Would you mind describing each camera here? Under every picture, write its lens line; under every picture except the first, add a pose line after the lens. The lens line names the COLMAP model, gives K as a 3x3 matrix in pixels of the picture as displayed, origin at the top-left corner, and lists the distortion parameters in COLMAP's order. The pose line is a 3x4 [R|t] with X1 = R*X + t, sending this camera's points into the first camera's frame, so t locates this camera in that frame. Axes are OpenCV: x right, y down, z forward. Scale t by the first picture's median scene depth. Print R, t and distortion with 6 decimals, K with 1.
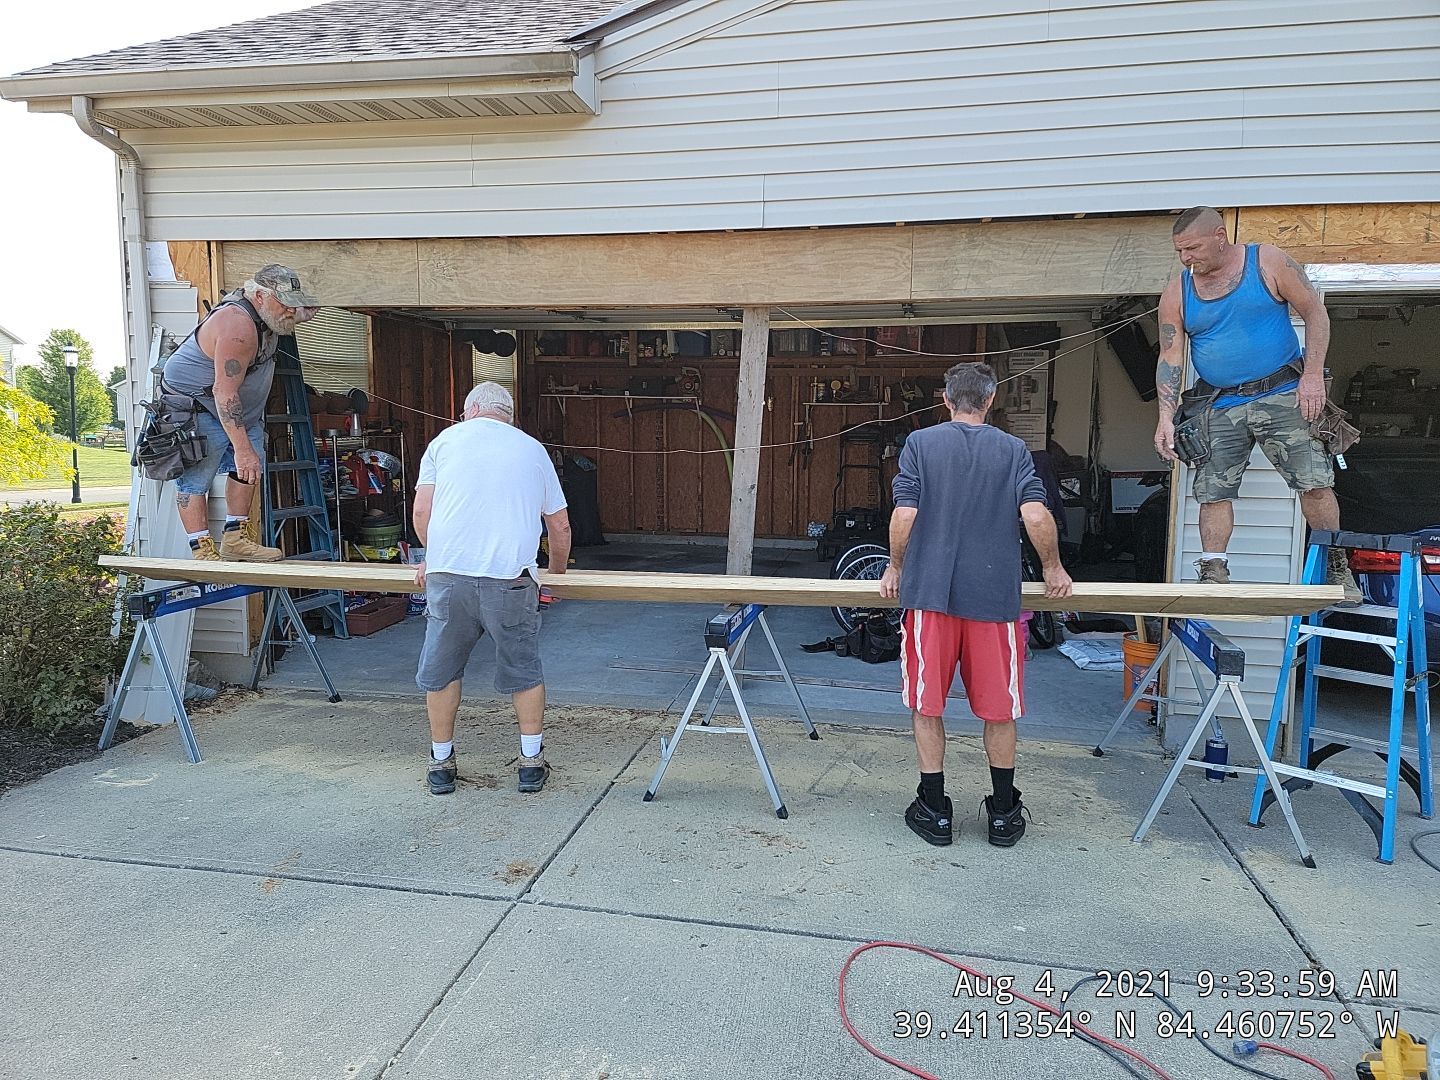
lens RADIAL K [[989.9, 0, 697.2], [0, 989.9, 532.1], [0, 0, 1]] dist [0.085471, -0.075736]
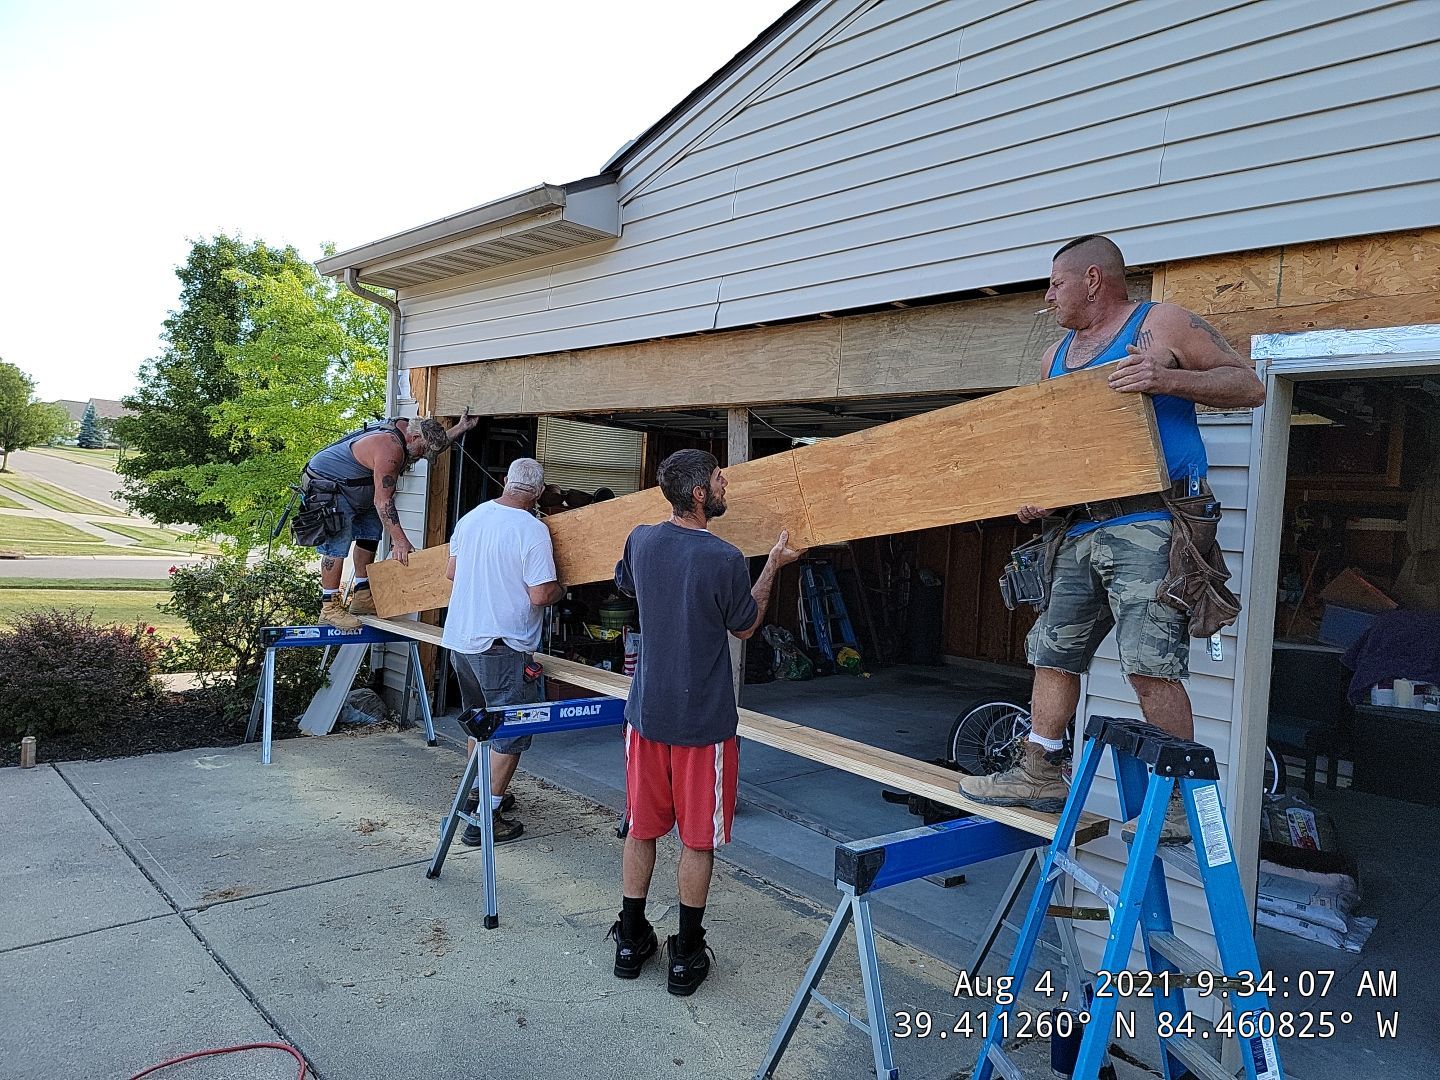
lens RADIAL K [[995.2, 0, 714.9], [0, 995.2, 524.7], [0, 0, 1]] dist [0.083326, -0.073661]
pose [[0.810335, 0.053486, -0.583520, 0.652853], [-0.125613, 0.988531, -0.083830, -0.032403], [0.572344, 0.141228, 0.807760, 0.235949]]
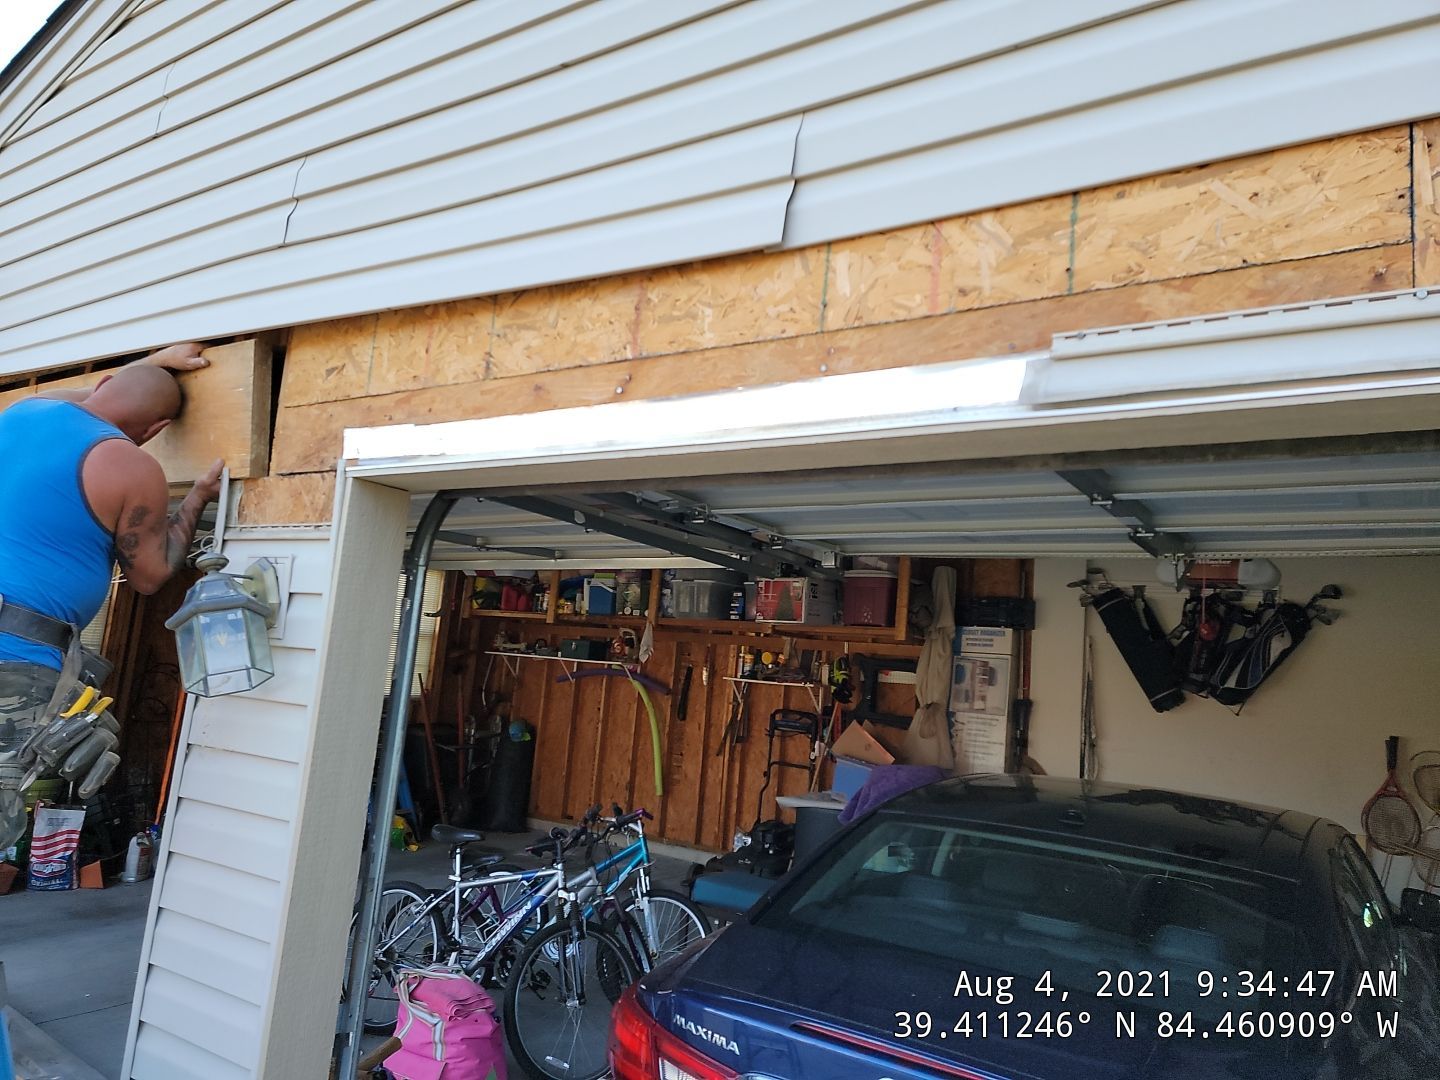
lens RADIAL K [[989.6, 0, 740.9], [0, 989.6, 538.6], [0, 0, 1]] dist [0.093137, -0.076614]
pose [[0.930773, 0.015182, -0.365283, 0.912190], [-0.112848, 0.962280, -0.247552, -0.090431], [0.347746, 0.271636, 0.897378, 0.555267]]
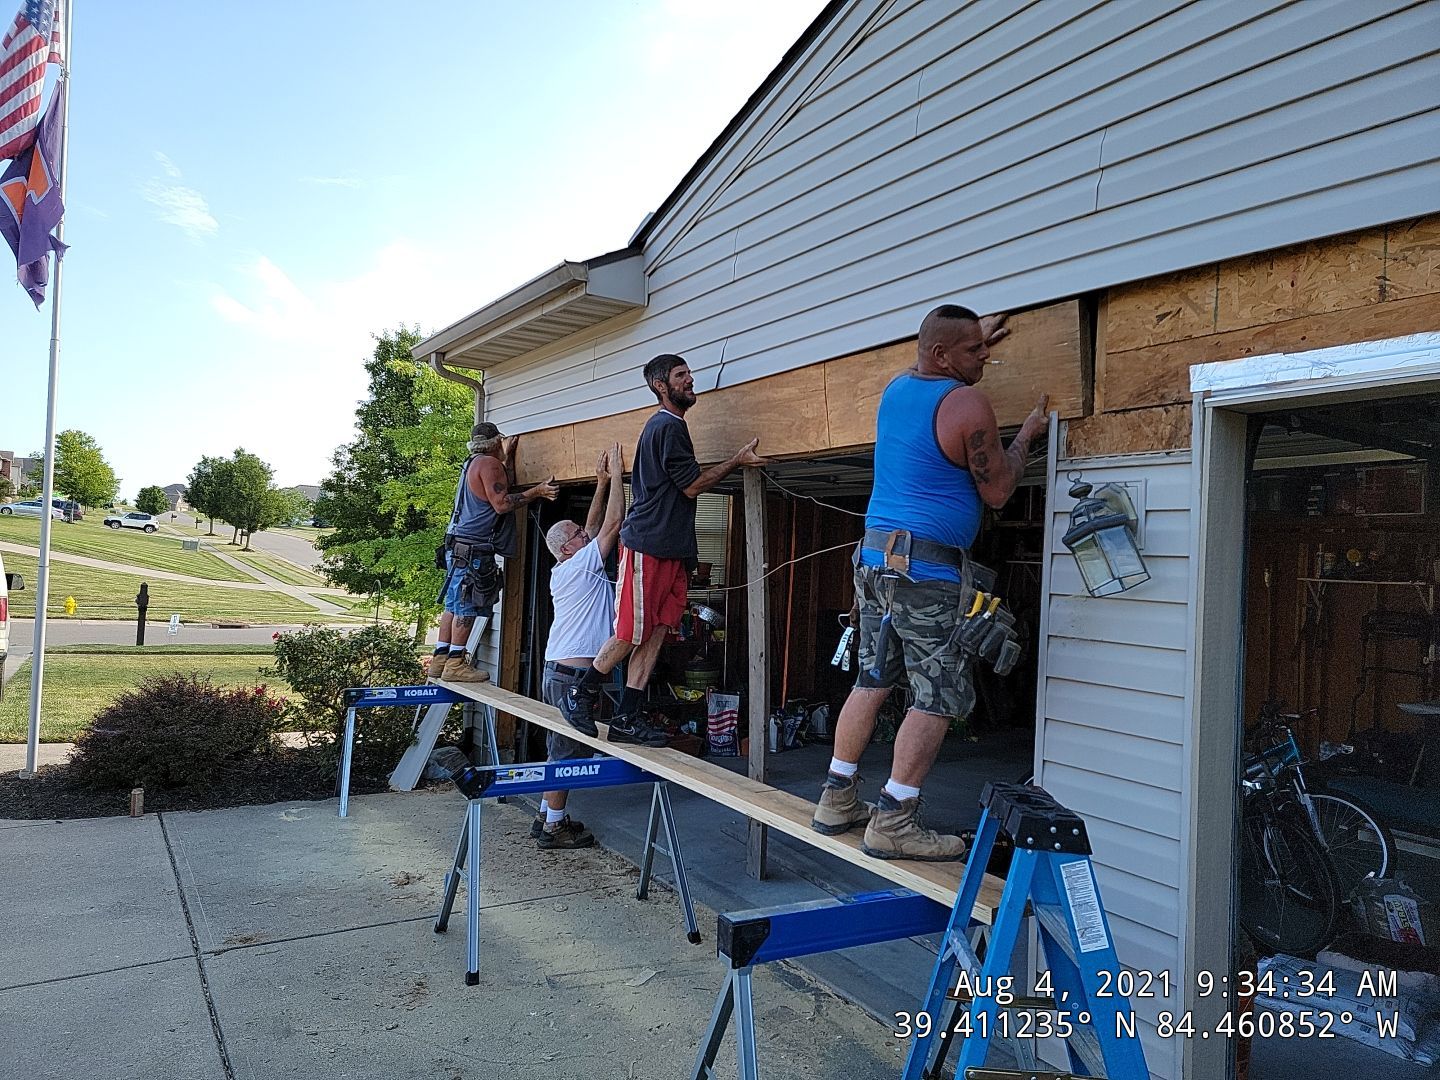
lens RADIAL K [[986.5, 0, 714.7], [0, 986.5, 549.2], [0, 0, 1]] dist [0.086553, -0.067160]
pose [[0.693903, 0.011880, -0.719970, 0.772911], [-0.119662, 0.987864, -0.099028, -0.051647], [0.710056, 0.154869, 0.686903, 0.351111]]
